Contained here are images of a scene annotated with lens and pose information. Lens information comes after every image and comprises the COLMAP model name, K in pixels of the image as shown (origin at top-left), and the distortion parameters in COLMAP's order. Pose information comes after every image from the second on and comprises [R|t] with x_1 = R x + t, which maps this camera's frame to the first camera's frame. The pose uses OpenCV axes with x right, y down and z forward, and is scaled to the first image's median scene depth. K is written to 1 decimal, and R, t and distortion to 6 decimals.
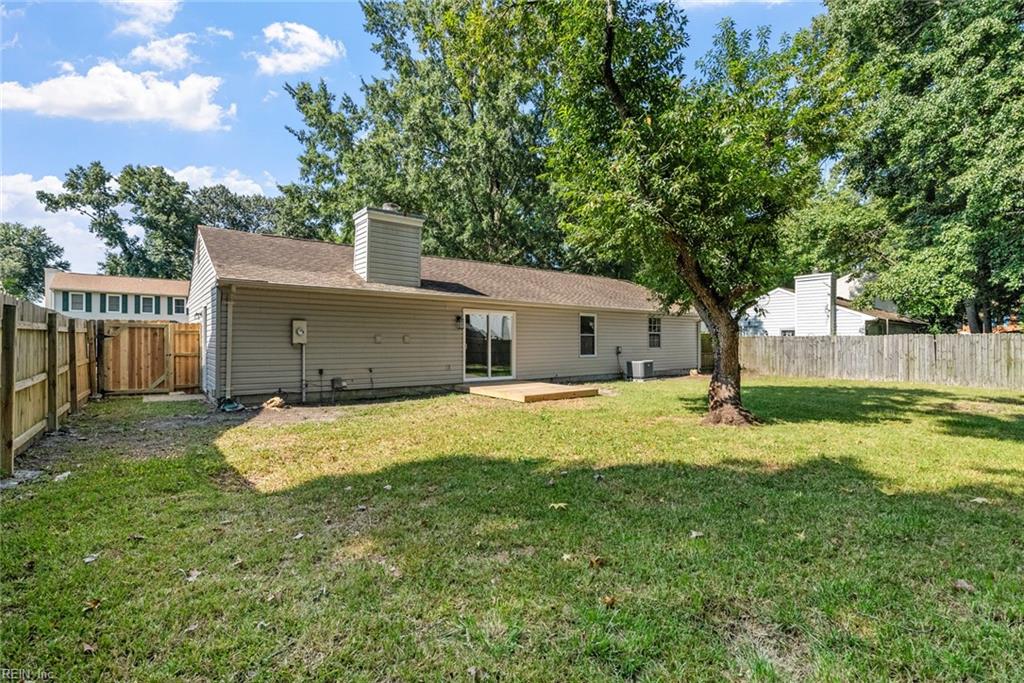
lens RADIAL K [[468.4, 0, 513.7], [0, 468.4, 339.0], [0, 0, 1]] dist [-0.004246, 0.002465]
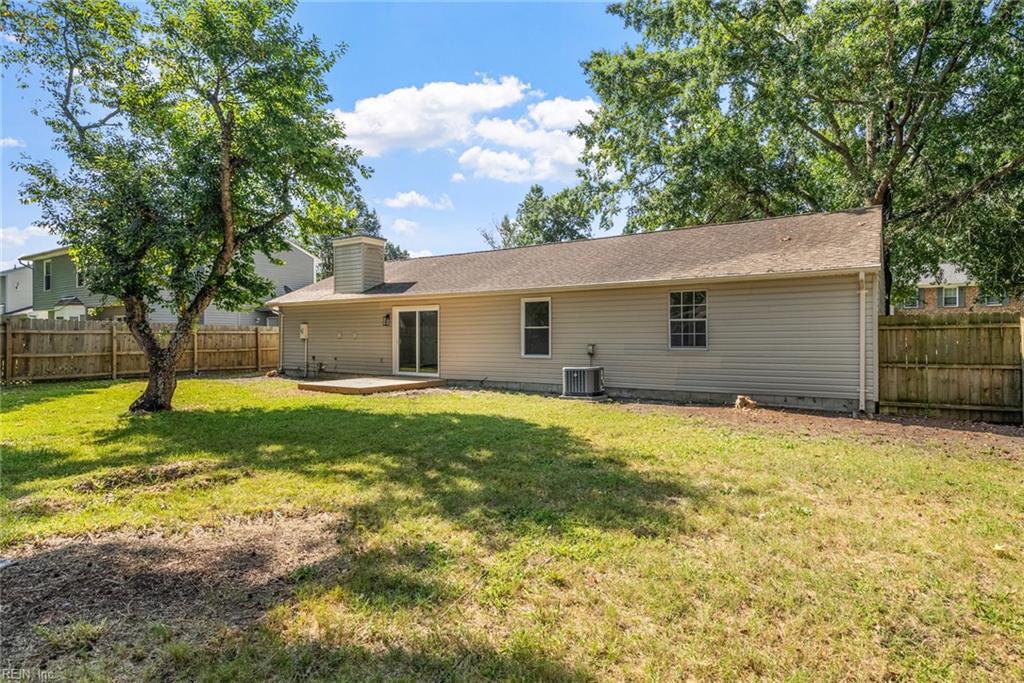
lens RADIAL K [[558.0, 0, 515.0], [0, 558.0, 335.3], [0, 0, 1]] dist [0.003583, 0.000101]
pose [[0.293397, -0.007044, -0.955965, 1.148619], [0.005482, 0.999969, -0.005685, 0.009582], [0.955975, -0.003572, 0.293426, 0.847454]]
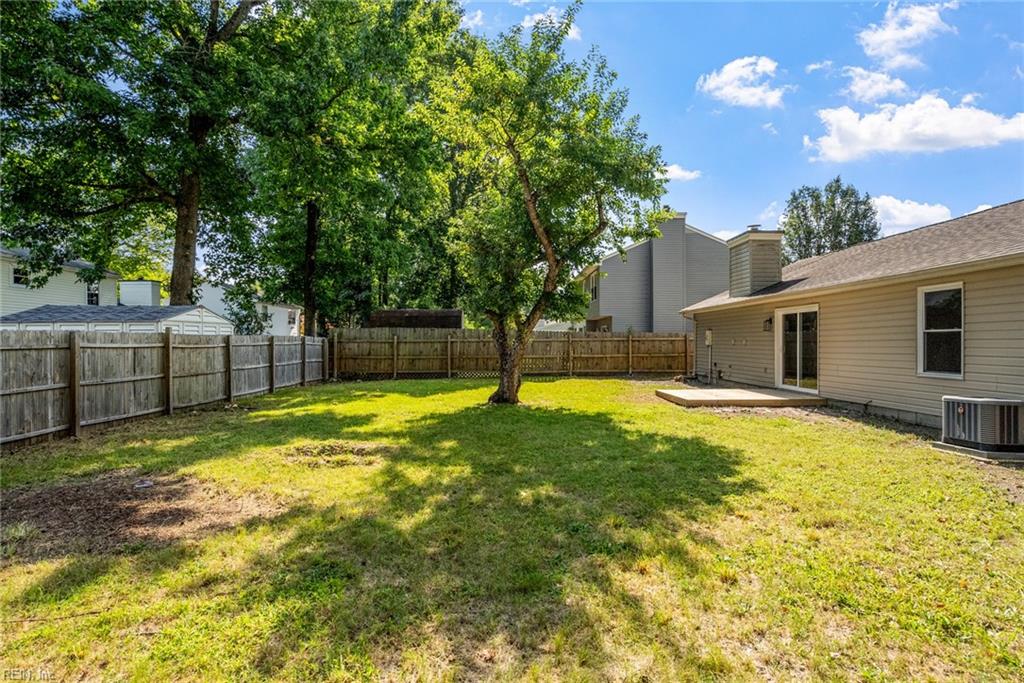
lens RADIAL K [[518.9, 0, 511.3], [0, 518.9, 345.1], [0, 0, 1]] dist [0.004743, 0.000869]
pose [[-0.615961, 0.000740, -0.787776, 0.978936], [0.000506, 1.000000, 0.000543, 0.006297], [0.787776, -0.000064, -0.615961, 1.162785]]
